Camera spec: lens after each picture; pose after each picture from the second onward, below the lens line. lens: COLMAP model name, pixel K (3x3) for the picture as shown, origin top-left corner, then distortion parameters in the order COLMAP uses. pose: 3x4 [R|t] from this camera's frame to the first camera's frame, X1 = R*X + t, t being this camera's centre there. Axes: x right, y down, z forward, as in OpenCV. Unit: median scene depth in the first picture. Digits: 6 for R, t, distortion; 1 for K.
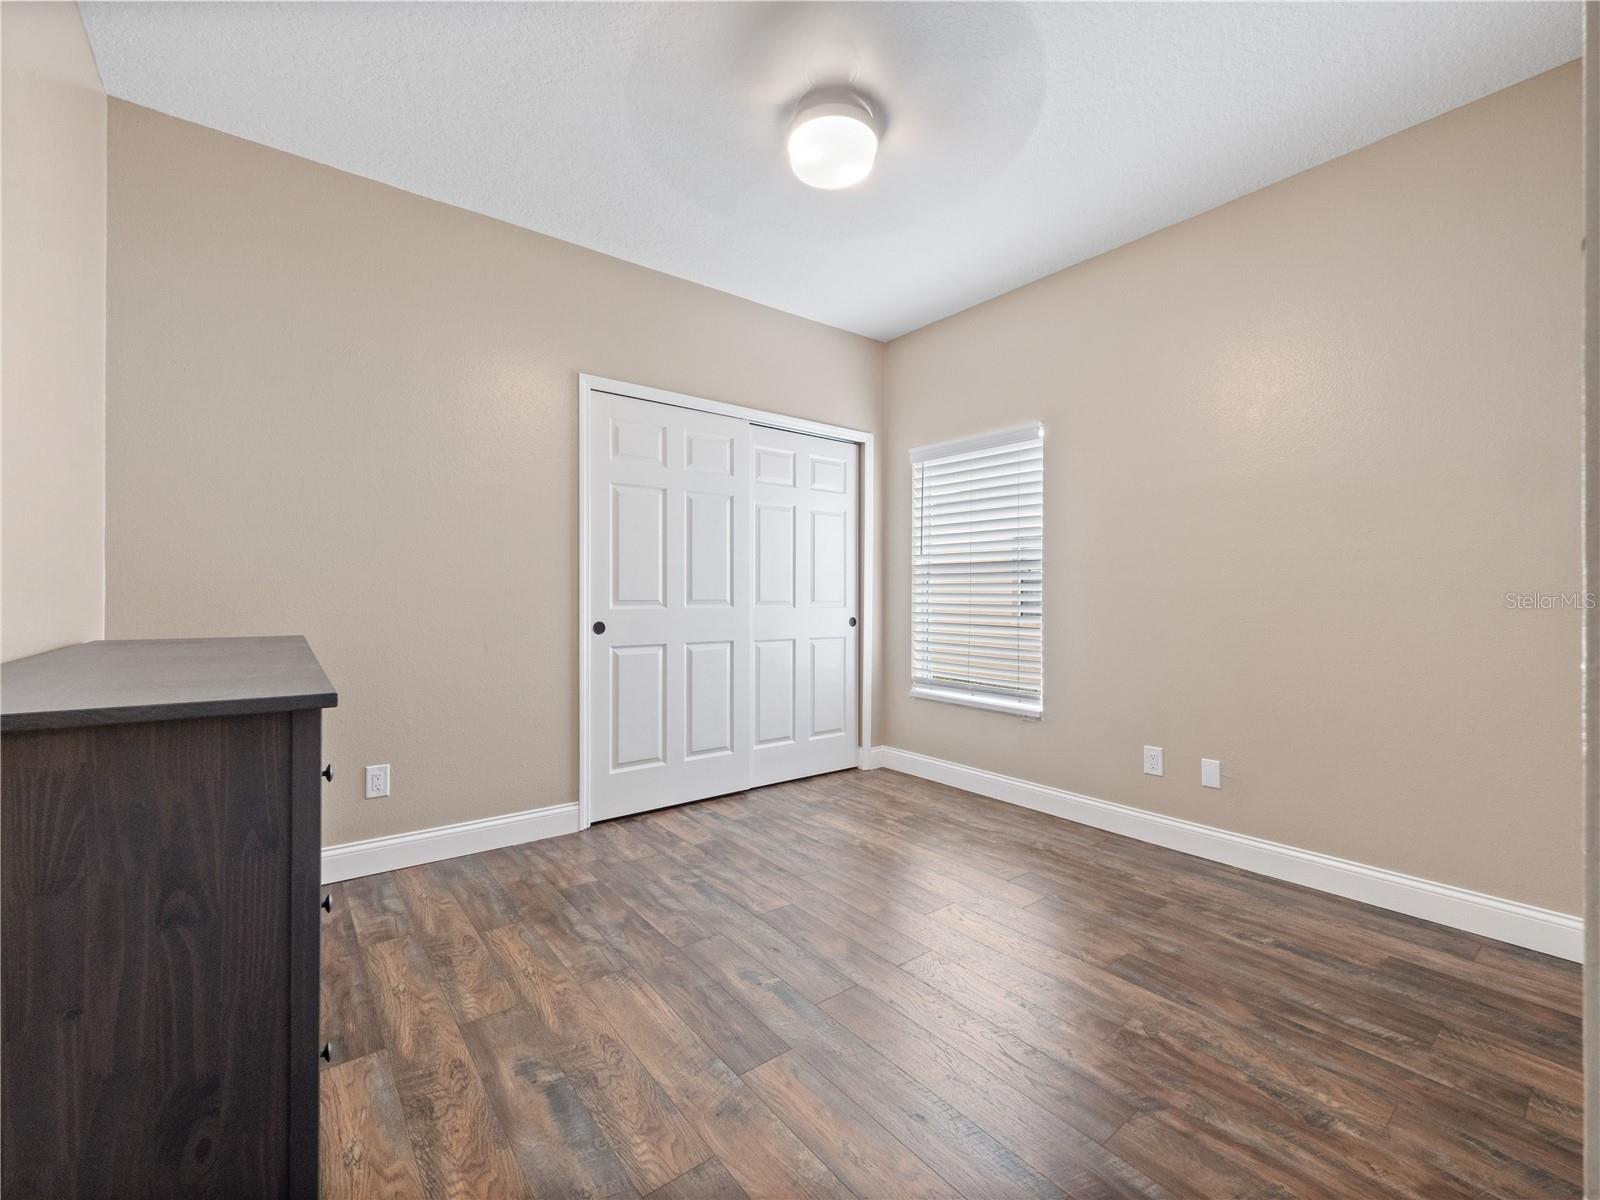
lens RADIAL K [[687.4, 0, 798.7], [0, 687.4, 600.1], [0, 0, 1]] dist [-0.006905, -0.001974]
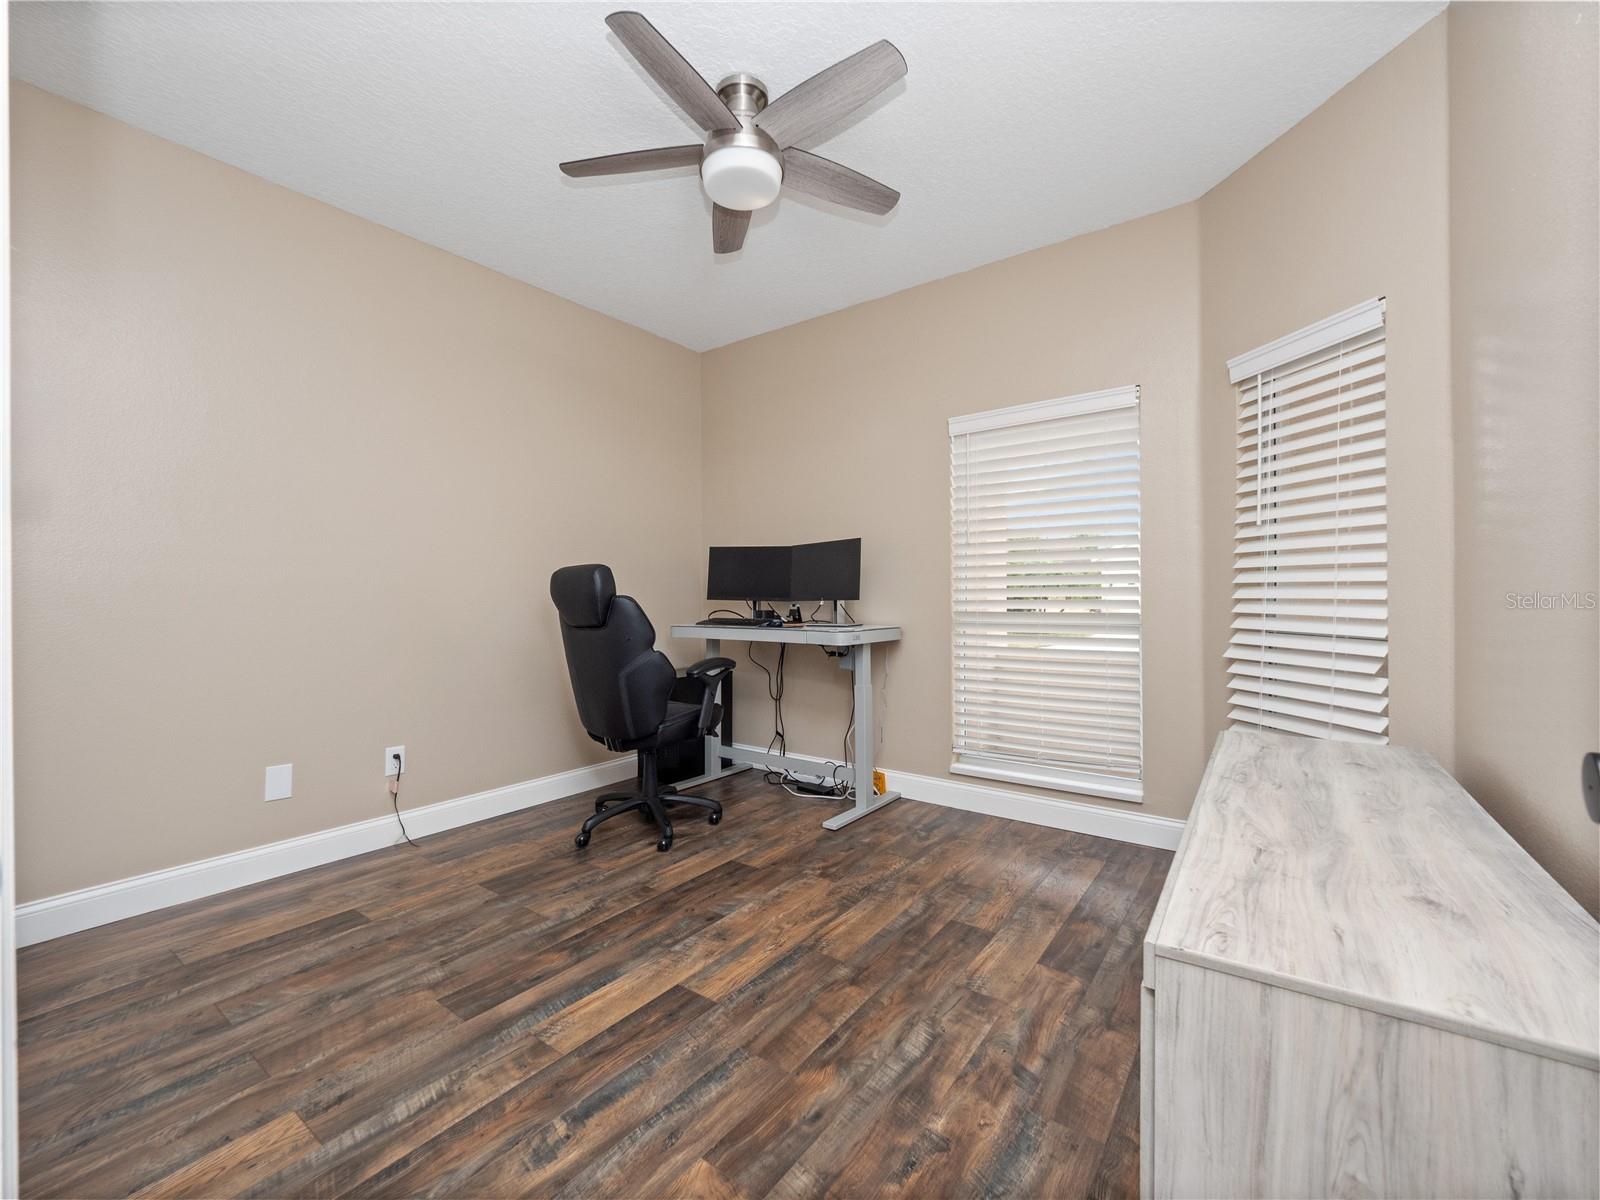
lens RADIAL K [[687.4, 0, 800.8], [0, 687.4, 599.1], [0, 0, 1]] dist [-0.006905, -0.001974]
pose [[-0.283309, -0.002068, 0.959026, -0.096513], [0.001875, 0.999995, 0.002710, 0.020015], [-0.959027, 0.002566, -0.283304, 0.921648]]
